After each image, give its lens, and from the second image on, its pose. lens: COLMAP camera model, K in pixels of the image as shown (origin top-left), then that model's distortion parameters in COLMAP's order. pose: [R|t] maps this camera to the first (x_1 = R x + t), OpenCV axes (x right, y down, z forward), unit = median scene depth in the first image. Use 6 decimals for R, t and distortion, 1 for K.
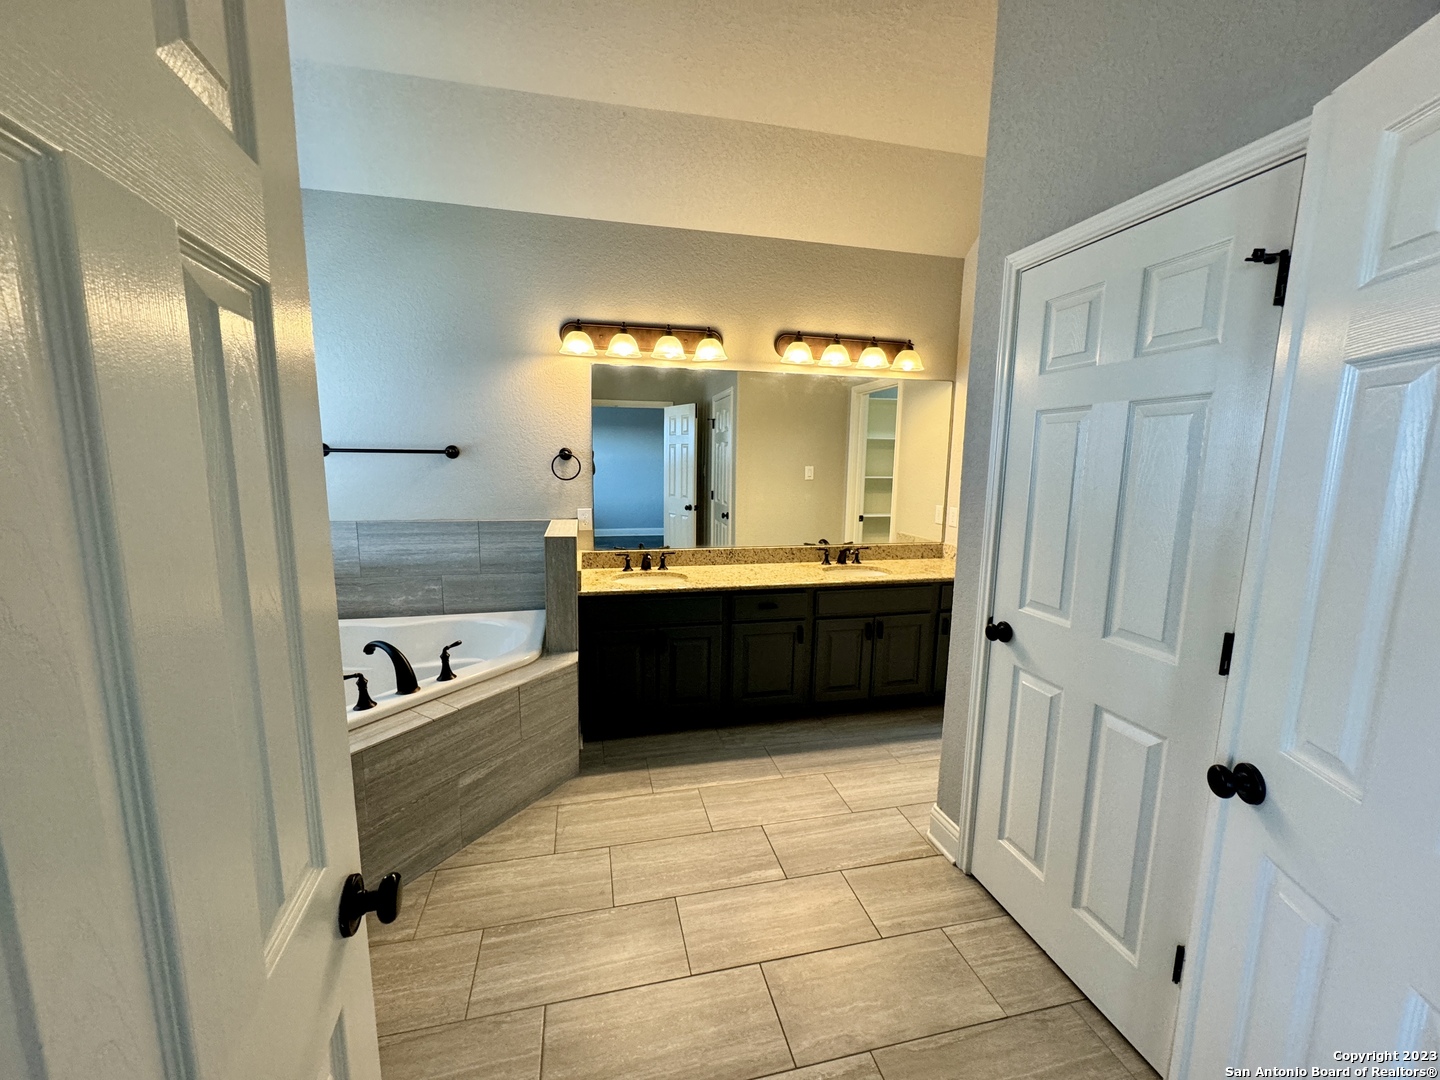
lens RADIAL K [[572.6, 0, 719.5], [0, 572.6, 541.7], [0, 0, 1]] dist [-0.002443, 0.000052]
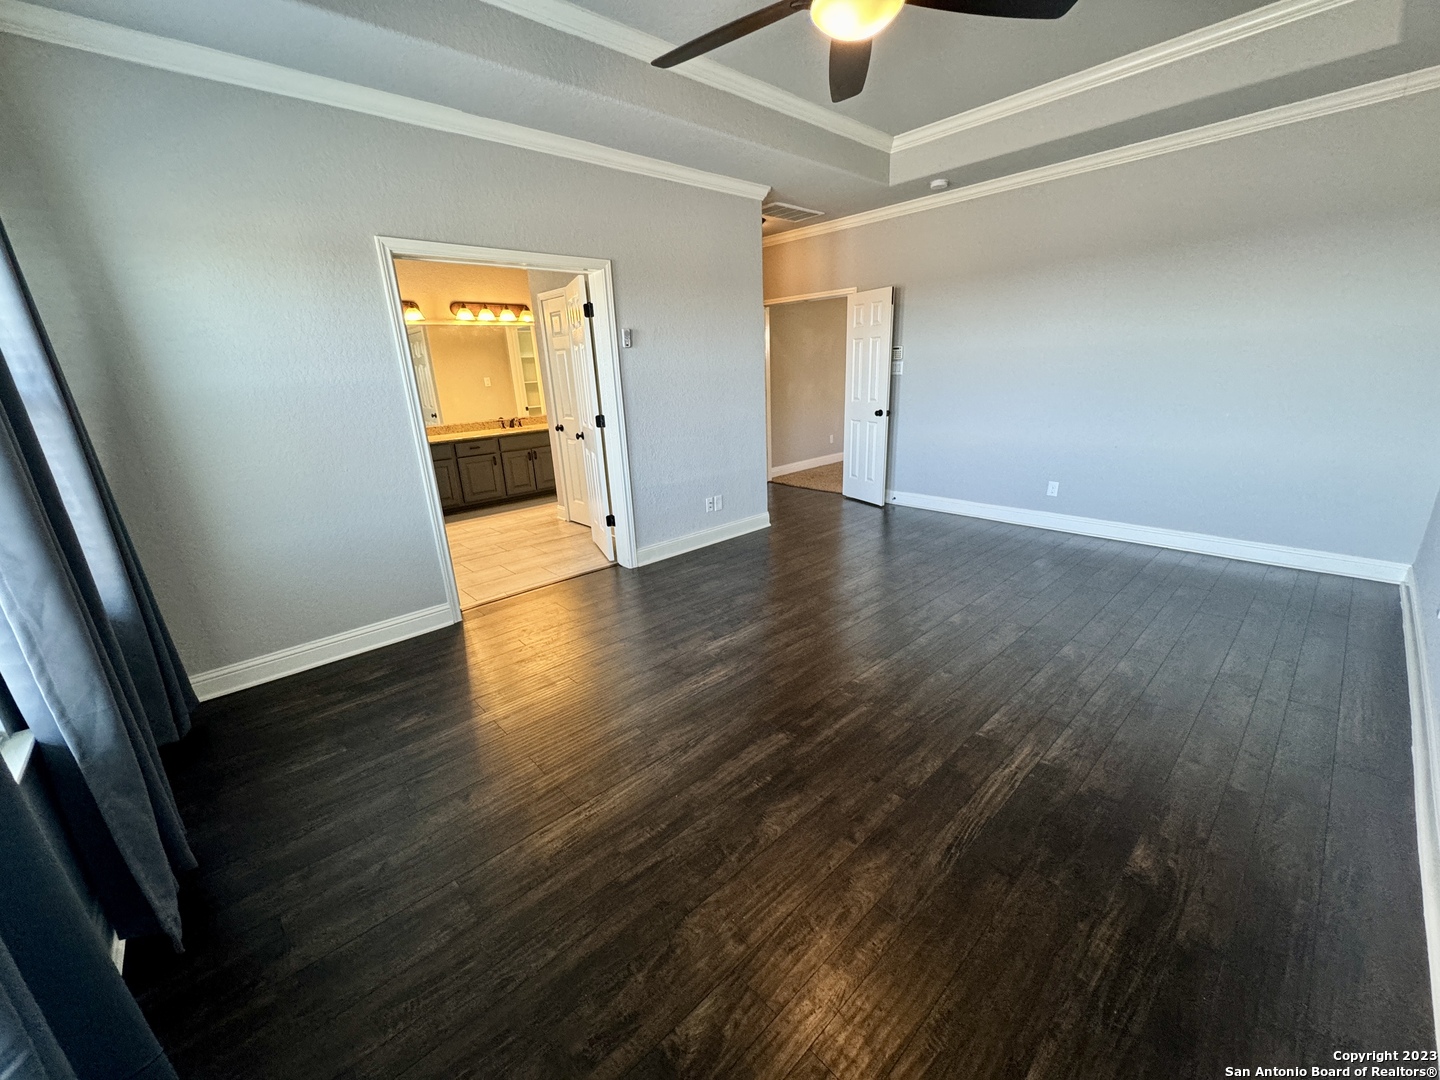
lens RADIAL K [[572.6, 0, 719.5], [0, 572.6, 541.7], [0, 0, 1]] dist [-0.002443, 0.000052]
pose [[0.867818, -0.198005, 0.455726, -0.135494], [0.127466, 0.975192, 0.180976, 0.157724], [-0.480255, -0.098965, 0.871528, -1.069469]]
